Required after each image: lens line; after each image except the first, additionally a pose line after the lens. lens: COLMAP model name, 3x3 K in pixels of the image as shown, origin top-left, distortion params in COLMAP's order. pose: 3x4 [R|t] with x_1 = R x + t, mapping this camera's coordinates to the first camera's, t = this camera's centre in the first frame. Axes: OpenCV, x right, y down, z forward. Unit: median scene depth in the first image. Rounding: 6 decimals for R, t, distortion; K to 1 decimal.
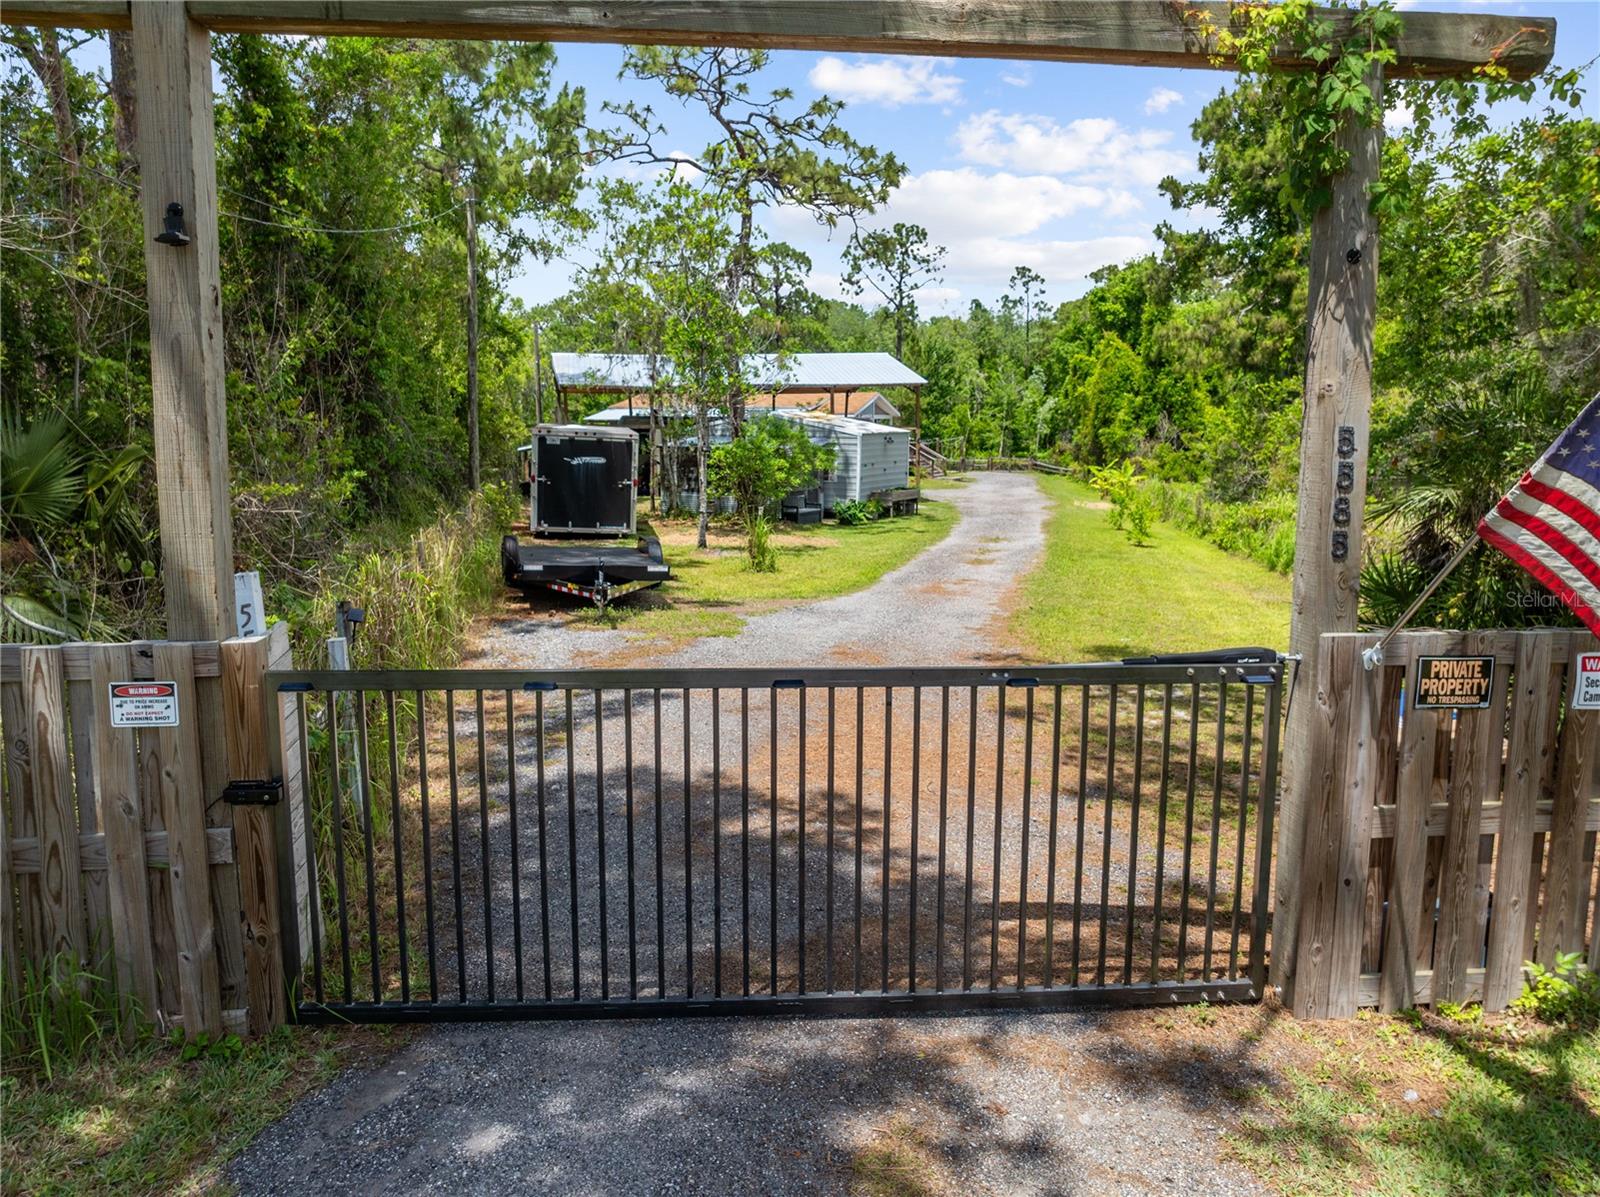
lens RADIAL K [[1113.8, 0, 800.0], [0, 1113.8, 598.5], [0, 0, 1]] dist [-0.000710, -0.000465]
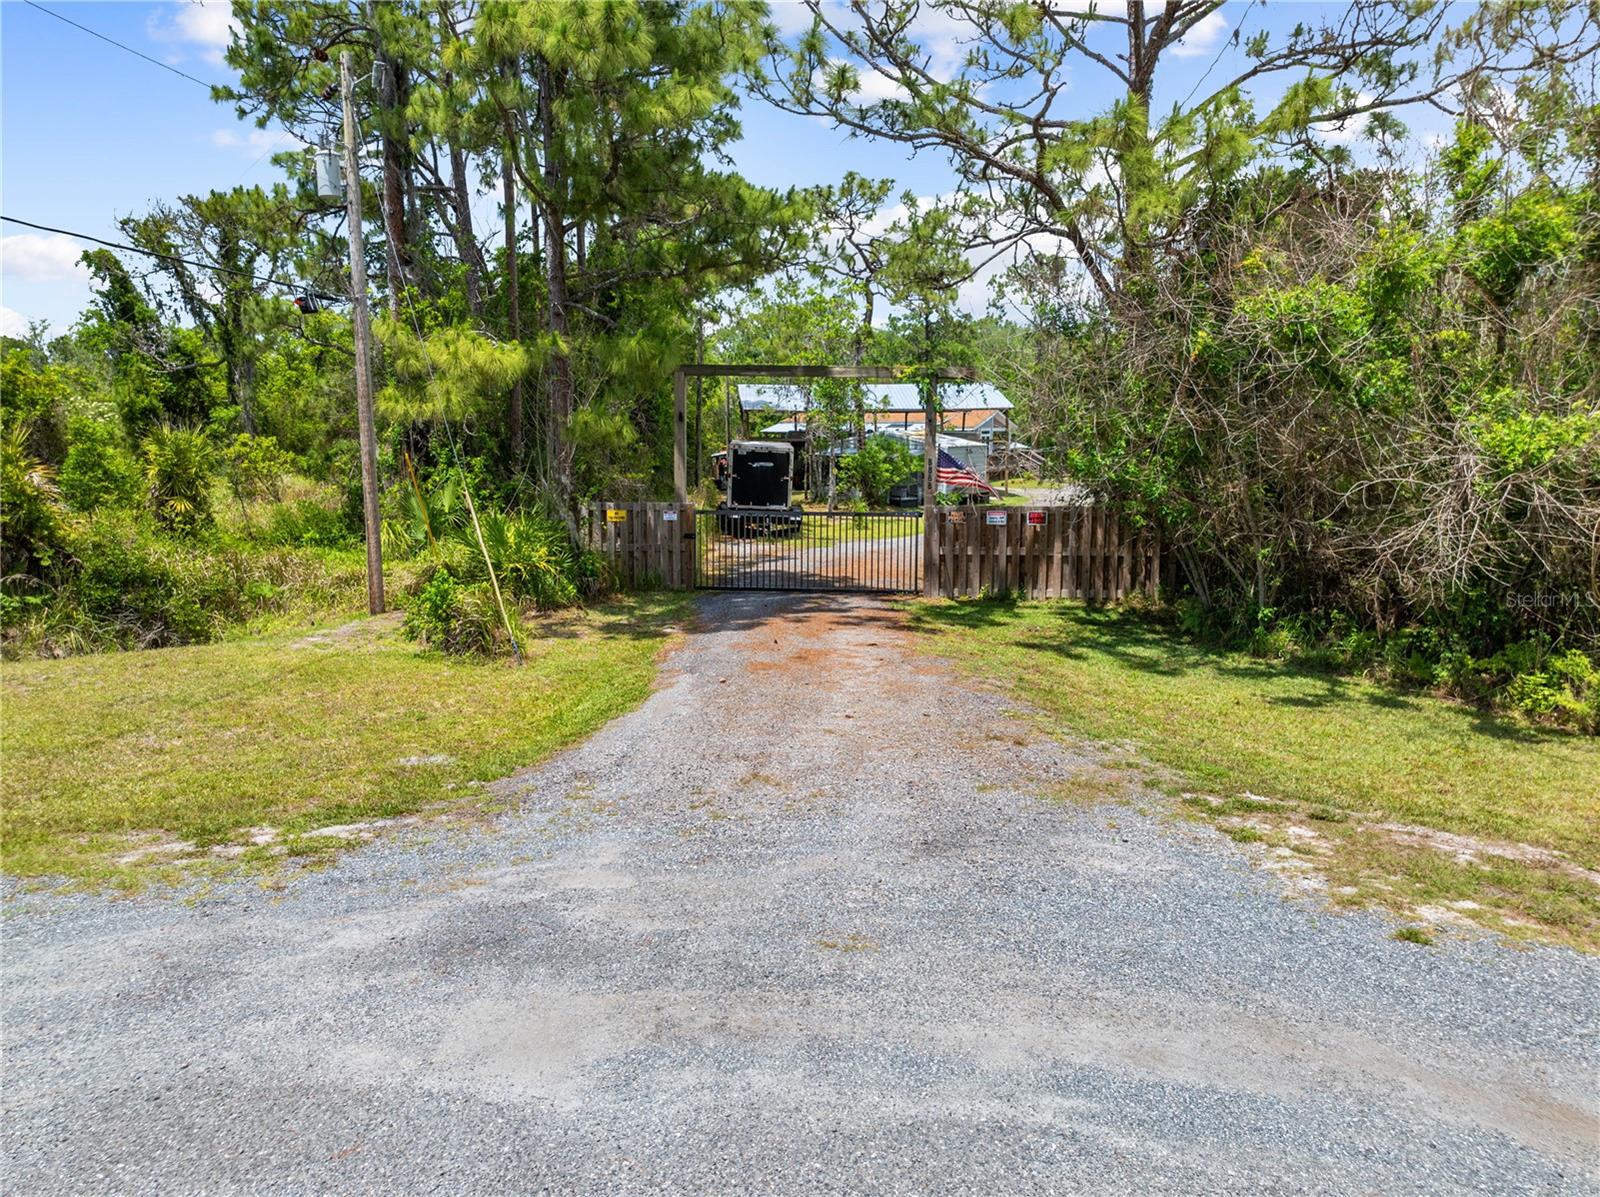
lens RADIAL K [[1115.1, 0, 802.2], [0, 1115.1, 654.5], [0, 0, 1]] dist [-0.003059, -0.000635]
pose [[0.988407, 0.031314, -0.148563, 0.101547], [-0.024590, 0.998598, 0.046878, 0.065127], [0.149822, -0.042681, 0.987791, -0.528572]]
